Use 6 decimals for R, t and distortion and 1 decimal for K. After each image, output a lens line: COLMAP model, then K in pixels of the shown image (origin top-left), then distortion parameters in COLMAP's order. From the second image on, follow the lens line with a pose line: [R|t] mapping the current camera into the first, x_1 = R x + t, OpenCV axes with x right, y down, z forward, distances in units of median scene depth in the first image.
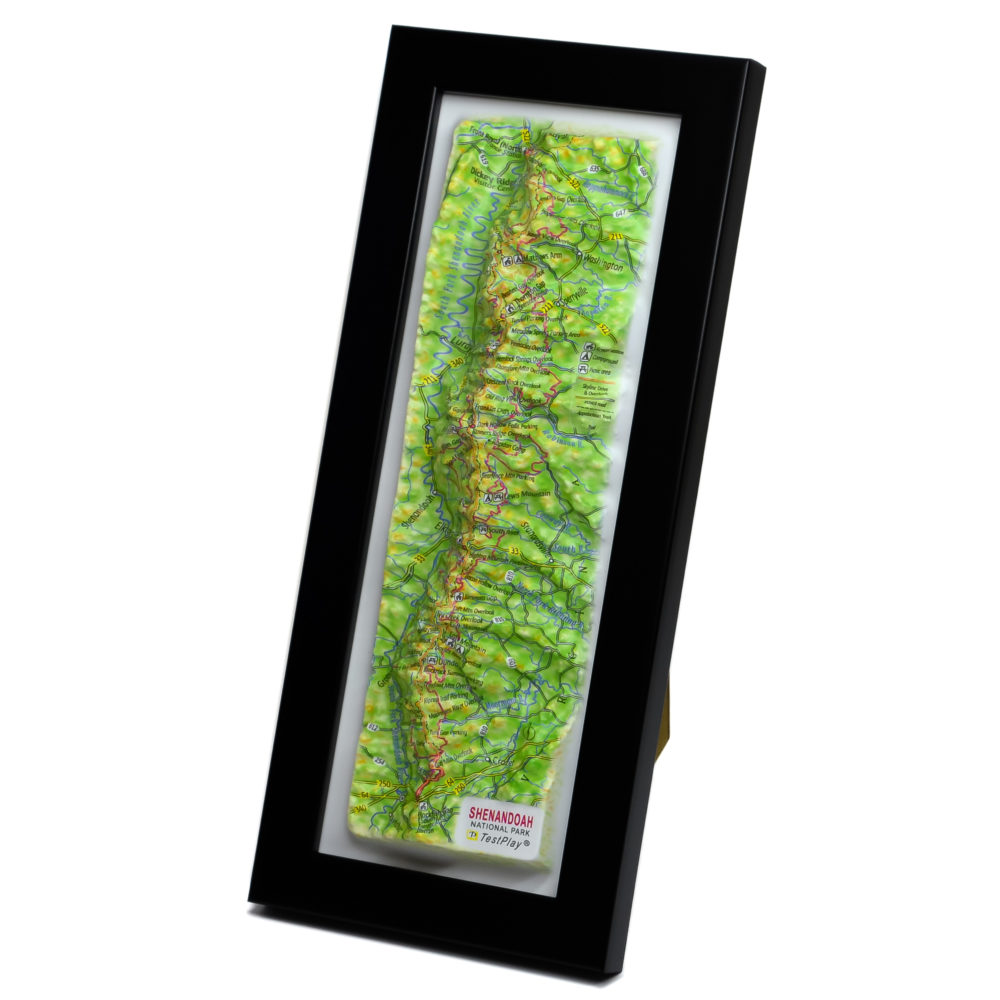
lens RADIAL K [[3738.6, 0, 500.0], [0, 3738.6, 500.0], [0, 0, 1]] dist [-0.041057, -3.480065]
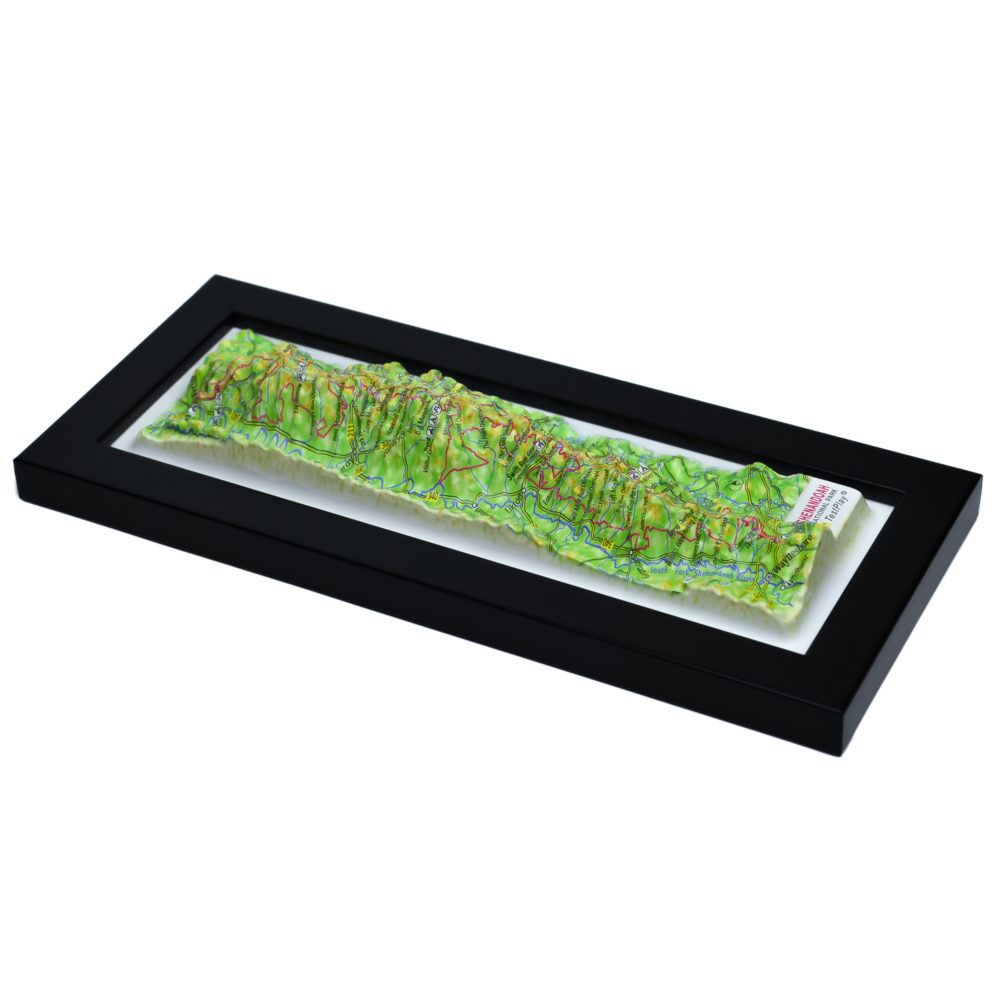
lens RADIAL K [[2643.9, 0, 500.0], [0, 2643.9, 500.0], [0, 0, 1]] dist [-0.093844, -0.429268]
pose [[0.282217, -0.246051, 0.927261, -0.676269], [0.941611, 0.256057, -0.218640, 0.159788], [-0.183635, 0.934823, 0.303948, 0.798267]]
